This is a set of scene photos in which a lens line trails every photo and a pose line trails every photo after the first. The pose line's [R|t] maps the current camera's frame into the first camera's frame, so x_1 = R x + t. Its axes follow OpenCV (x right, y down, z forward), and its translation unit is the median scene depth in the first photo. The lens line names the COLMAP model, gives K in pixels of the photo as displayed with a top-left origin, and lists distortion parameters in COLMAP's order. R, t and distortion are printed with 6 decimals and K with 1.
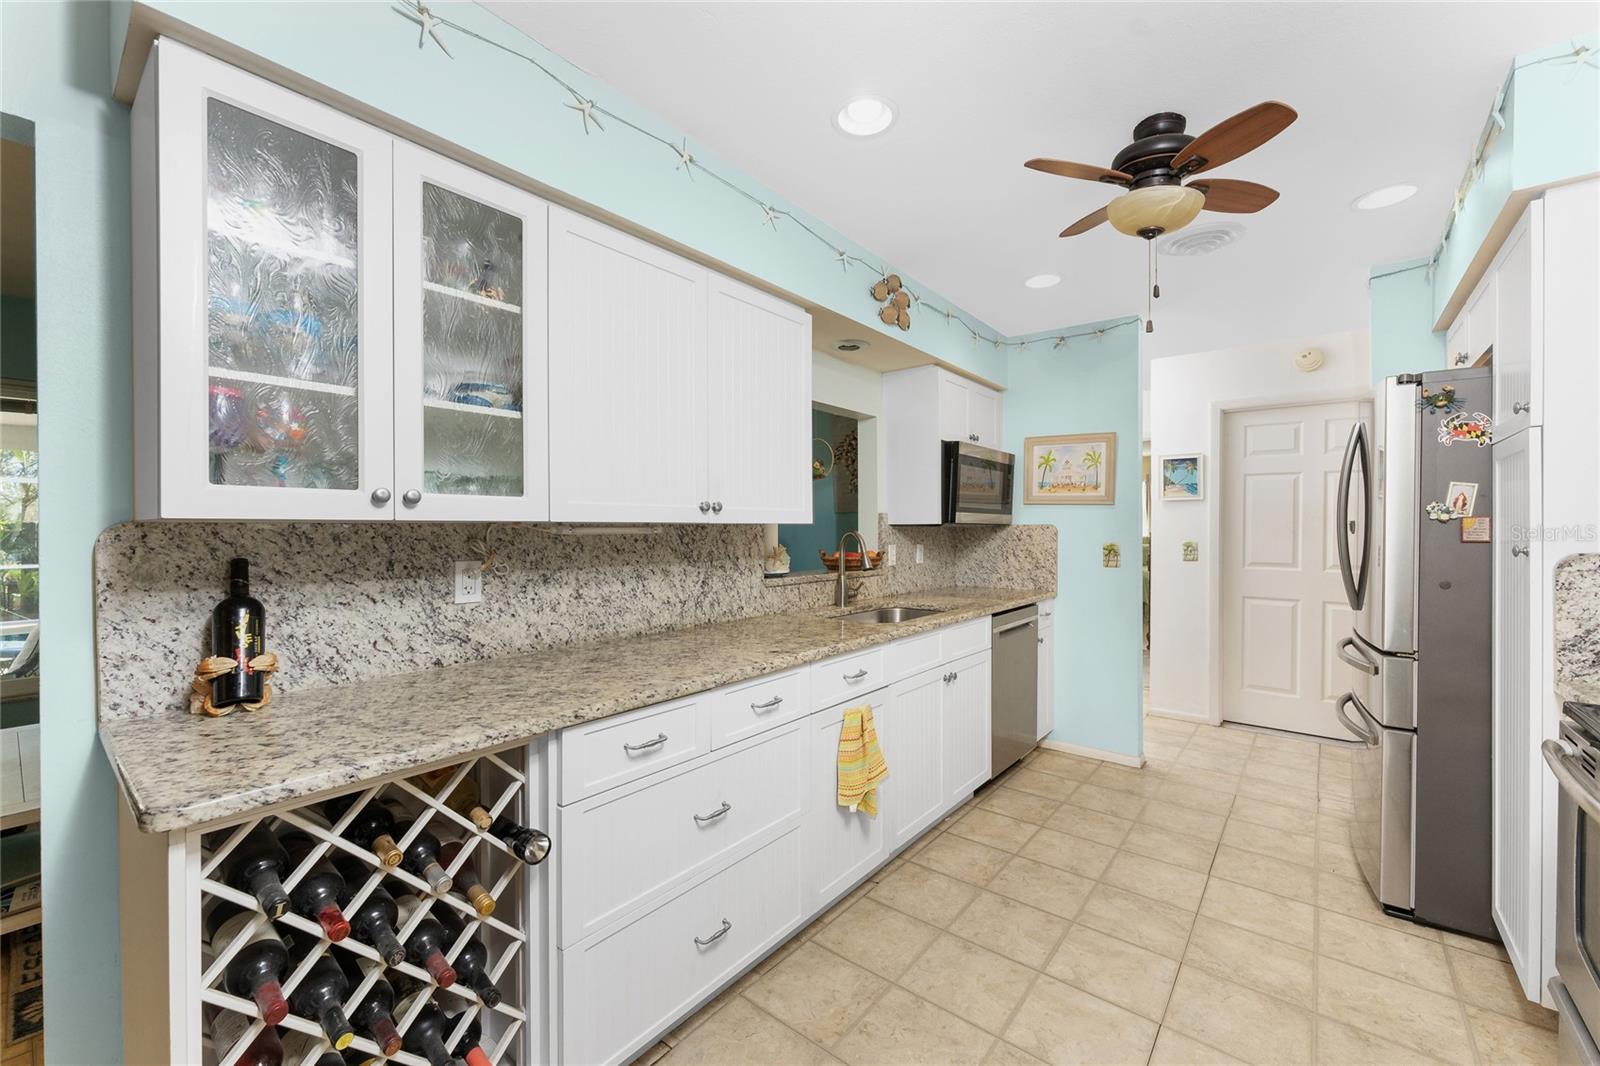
lens RADIAL K [[639.5, 0, 795.9], [0, 639.5, 531.5], [0, 0, 1]] dist [0.001203, -0.000065]
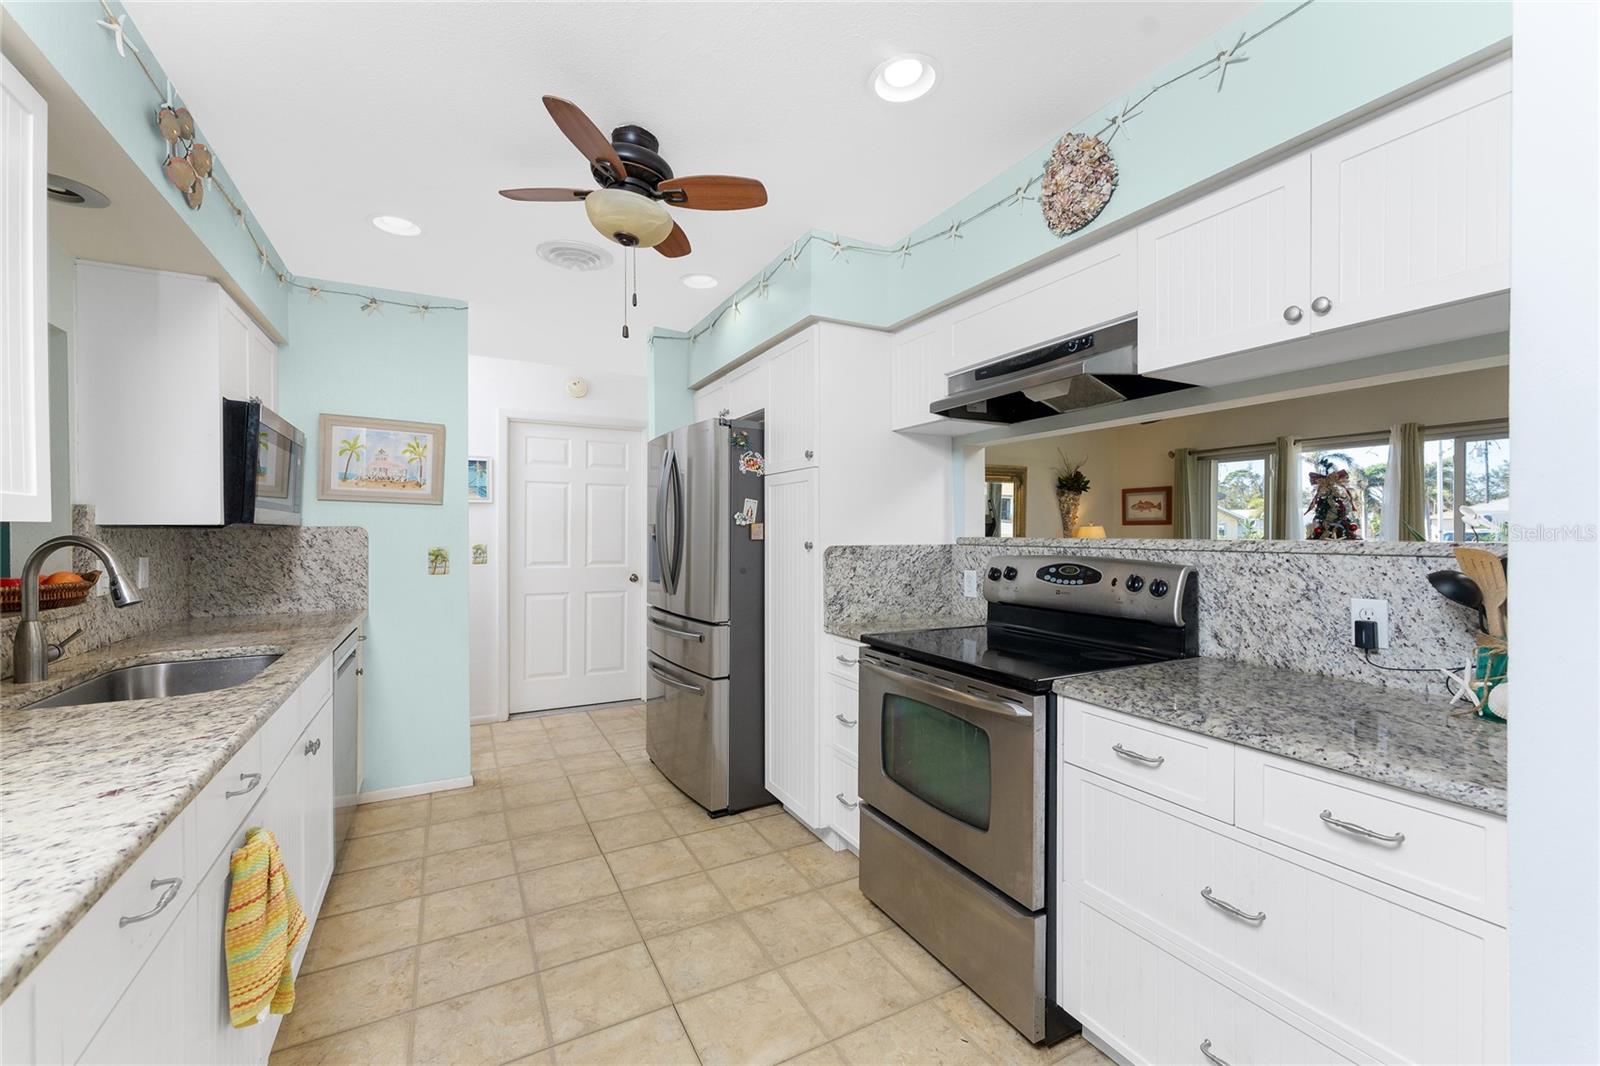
lens RADIAL K [[641.6, 0, 806.5], [0, 641.6, 533.6], [0, 0, 1]] dist [0.000354, -0.000048]
pose [[0.377599, -0.005148, 0.925955, -0.241568], [0.005601, 0.999979, 0.003275, -0.002479], [-0.925952, 0.003950, 0.377620, 0.303453]]
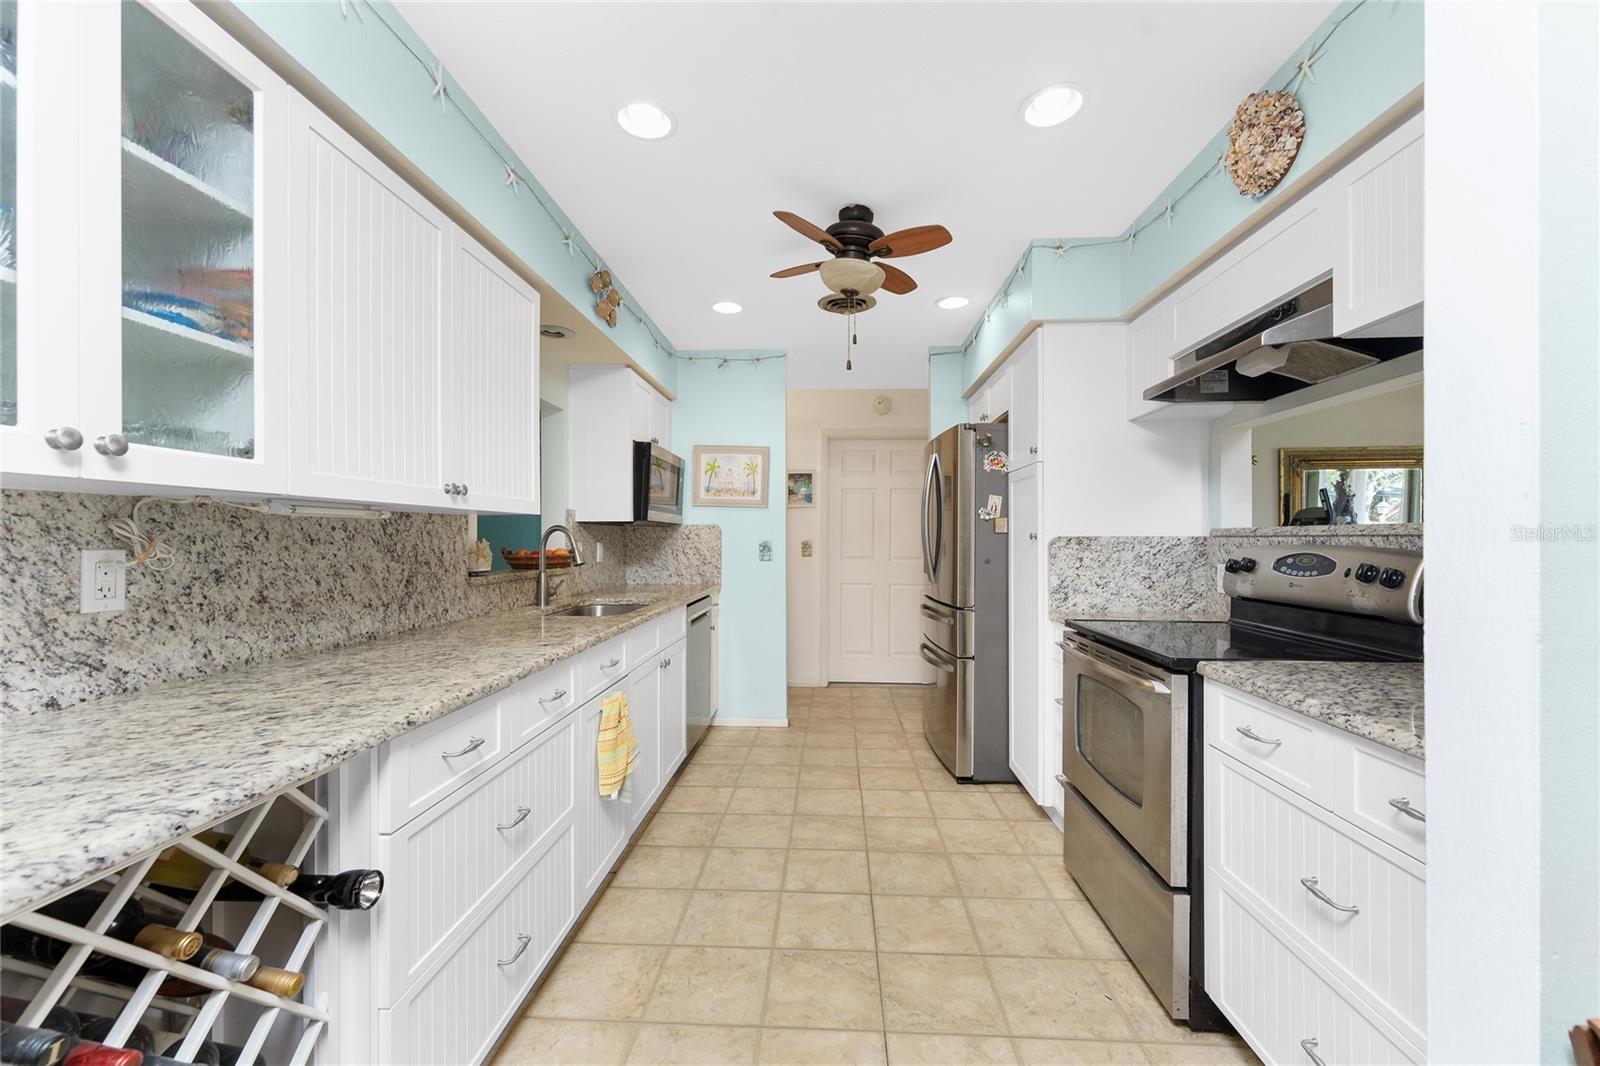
lens RADIAL K [[642.7, 0, 806.0], [0, 642.7, 536.5], [0, 0, 1]] dist [0.000223, -0.000231]
pose [[0.804283, 0.001812, 0.594243, -0.250245], [0.002140, 0.999980, -0.005945, 0.029656], [-0.594242, 0.006053, 0.804263, 0.005053]]
